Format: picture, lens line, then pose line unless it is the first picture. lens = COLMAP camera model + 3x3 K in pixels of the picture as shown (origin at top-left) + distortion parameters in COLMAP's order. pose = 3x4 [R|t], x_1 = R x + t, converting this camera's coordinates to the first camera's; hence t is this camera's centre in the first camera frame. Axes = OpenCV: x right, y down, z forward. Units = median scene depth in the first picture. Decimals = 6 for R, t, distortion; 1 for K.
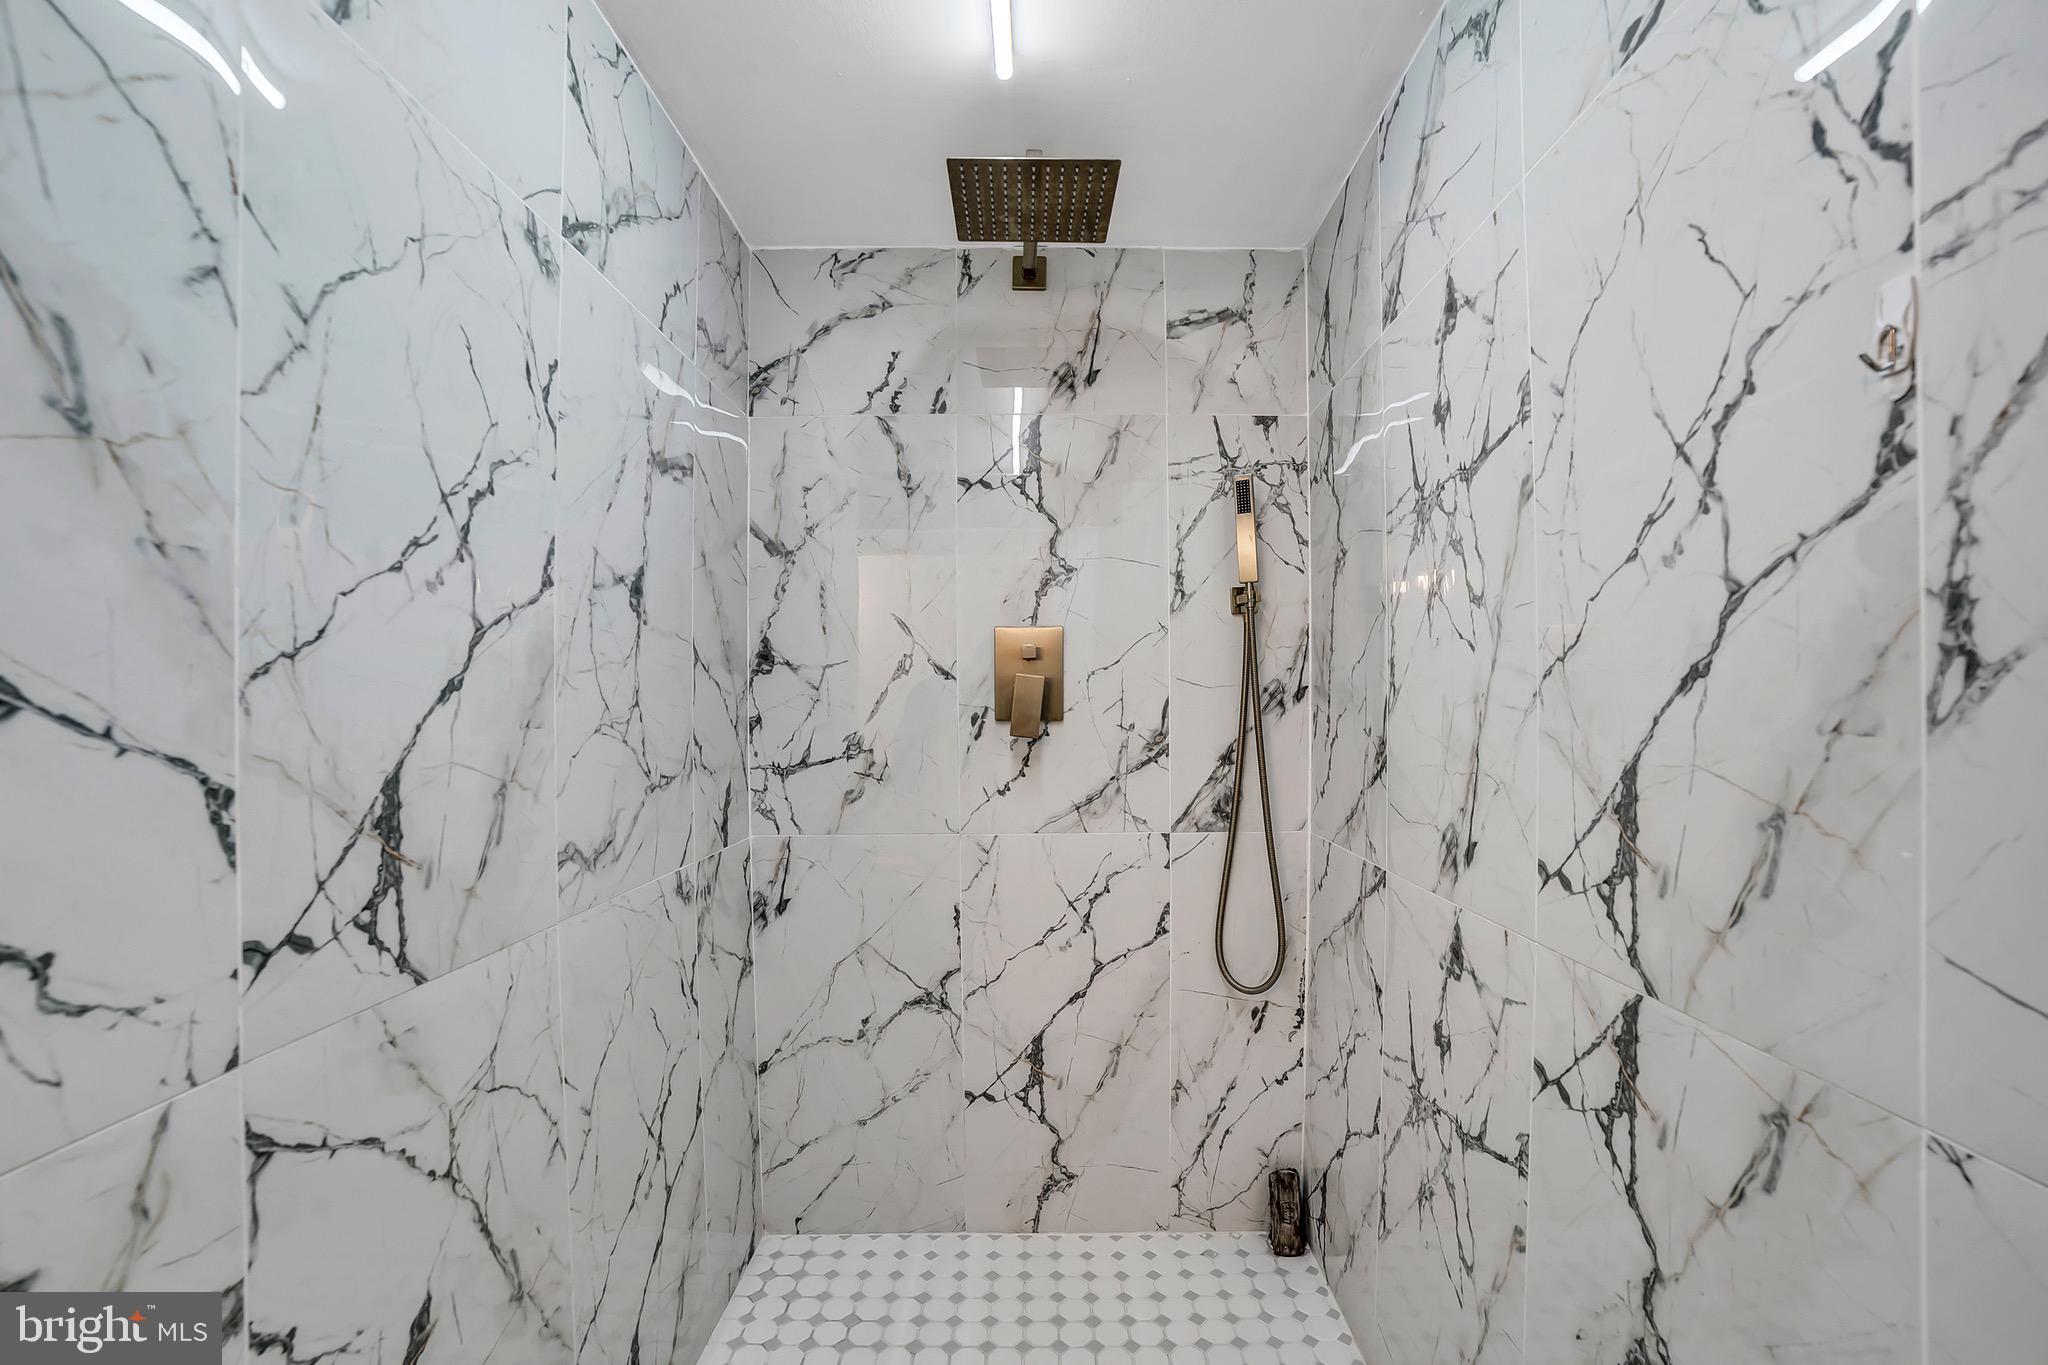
lens RADIAL K [[866.4, 0, 1025.5], [0, 866.4, 738.4], [0, 0, 1]] dist [-0.089670, 0.028016]
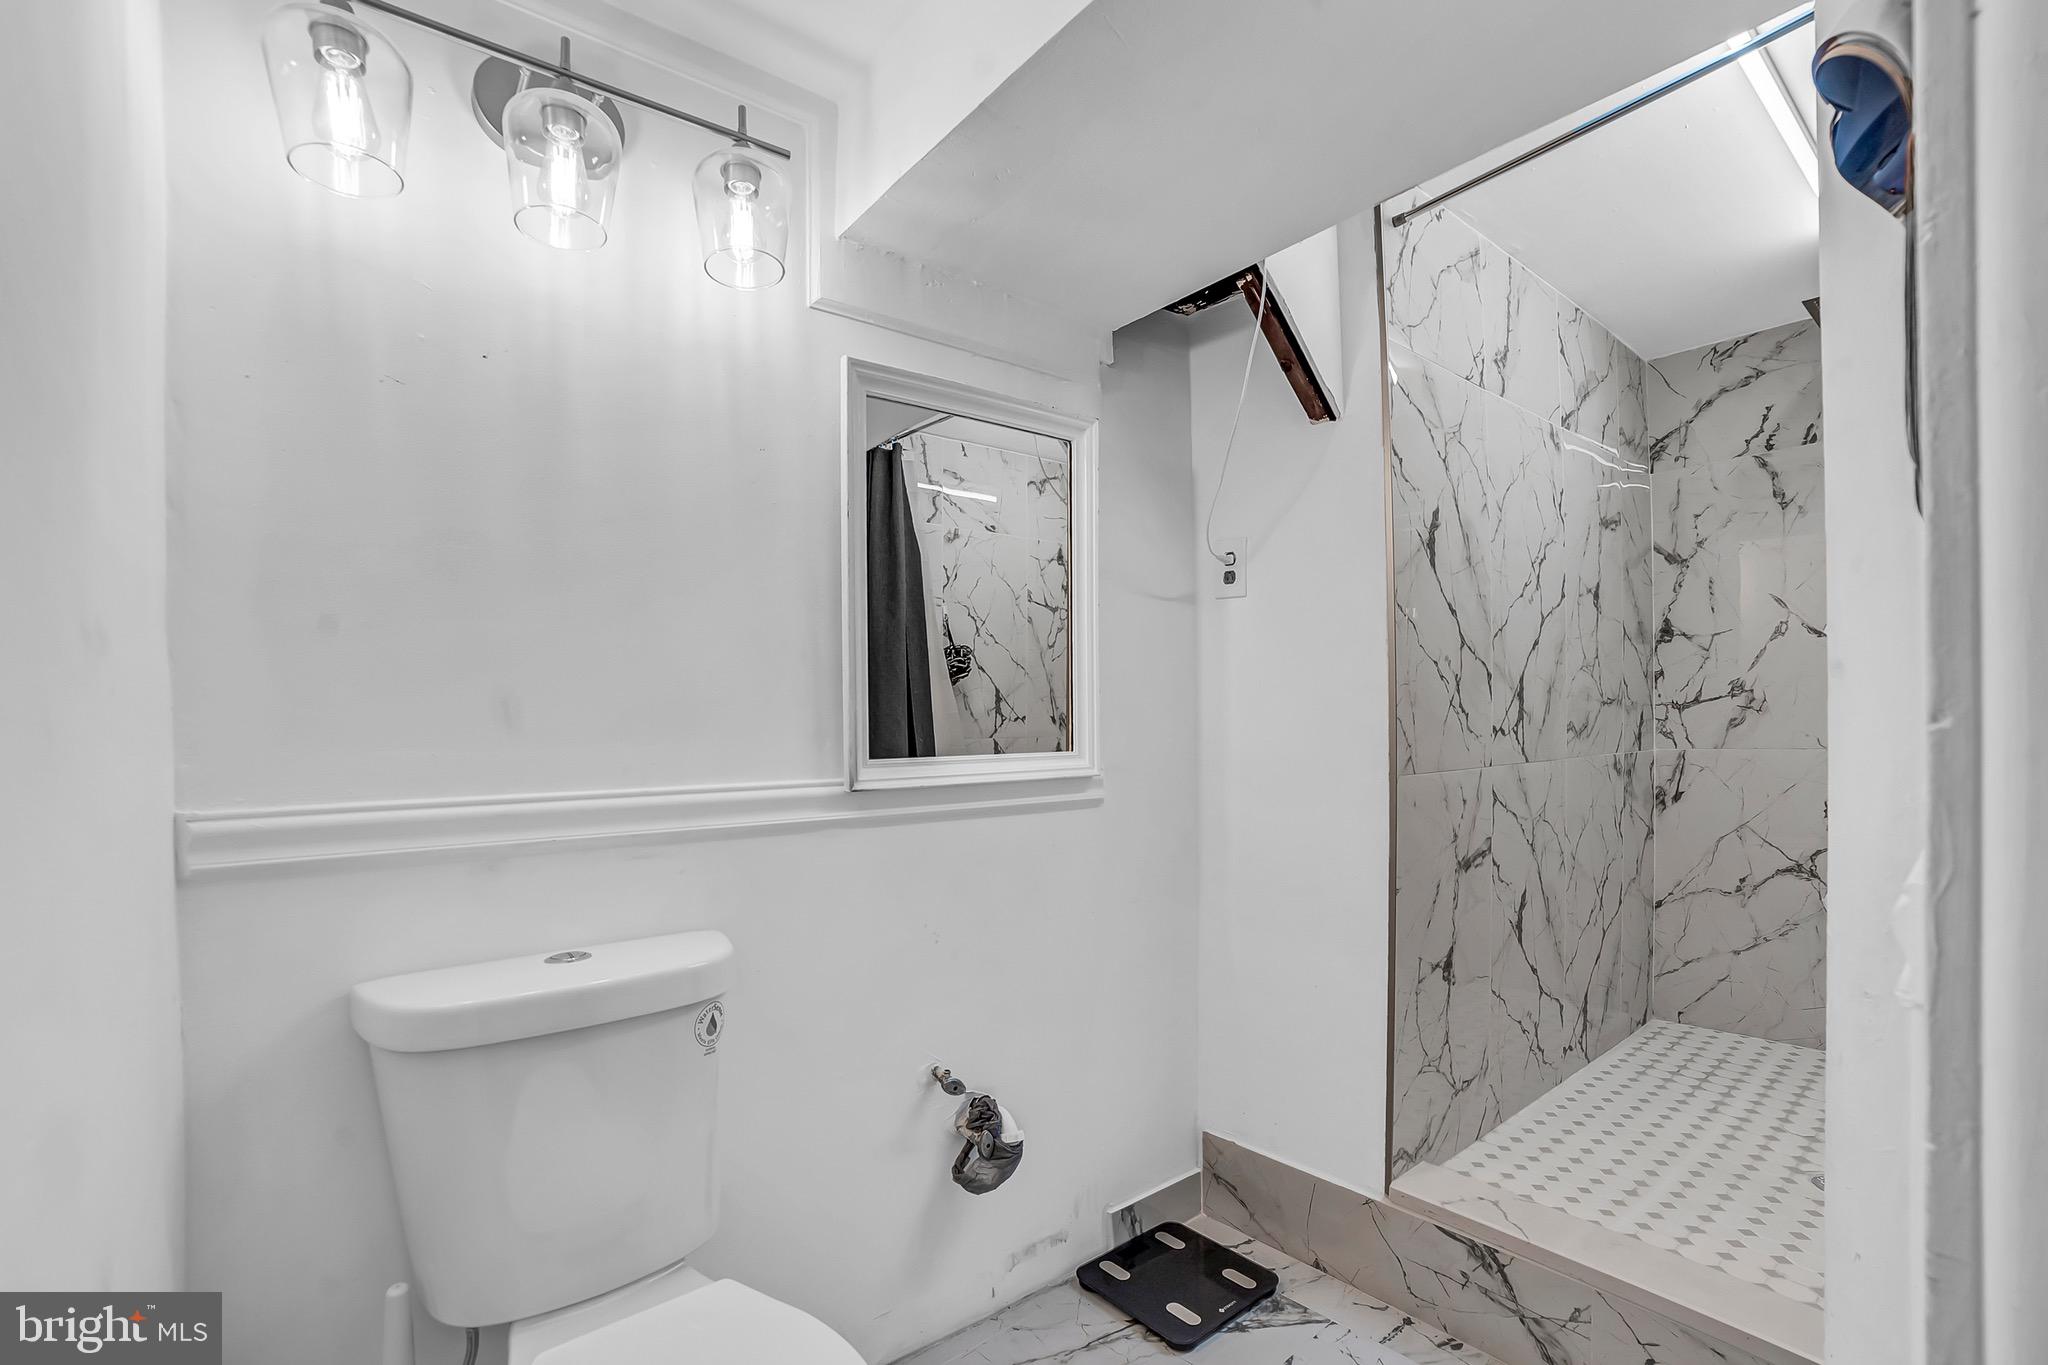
lens RADIAL K [[866.4, 0, 1025.5], [0, 866.4, 738.4], [0, 0, 1]] dist [-0.089670, 0.028016]
pose [[0.619981, 0.006332, -0.784591, 0.143432], [-0.015279, 0.999875, -0.004004, 0.117639], [0.784468, 0.014470, 0.620000, -0.792582]]
